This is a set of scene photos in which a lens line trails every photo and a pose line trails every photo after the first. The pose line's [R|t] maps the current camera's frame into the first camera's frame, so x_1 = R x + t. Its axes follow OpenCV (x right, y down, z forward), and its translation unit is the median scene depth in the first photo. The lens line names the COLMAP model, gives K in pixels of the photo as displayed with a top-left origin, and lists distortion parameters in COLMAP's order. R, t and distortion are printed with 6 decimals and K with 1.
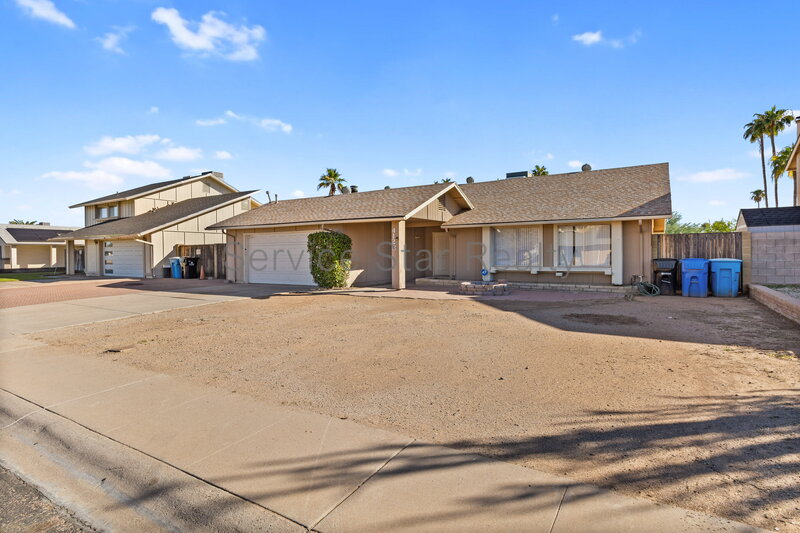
lens RADIAL K [[421.0, 0, 405.8], [0, 421.0, 256.2], [0, 0, 1]] dist [-0.000974, 0.000342]
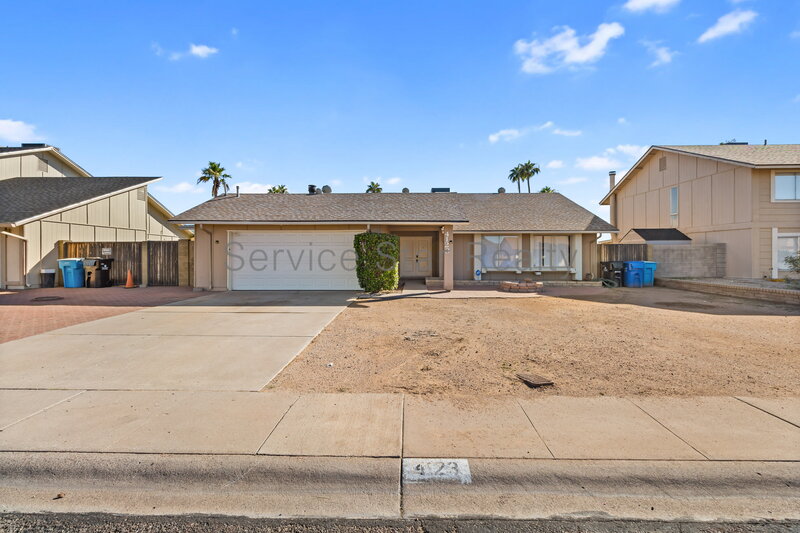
lens RADIAL K [[375.7, 0, 401.8], [0, 375.7, 247.2], [0, 0, 1]] dist [-0.000407, 0.000093]
pose [[0.860922, 0.020422, 0.508327, -0.415745], [-0.004274, 0.999449, -0.032913, 0.002086], [-0.508719, 0.026163, 0.860535, 0.174355]]
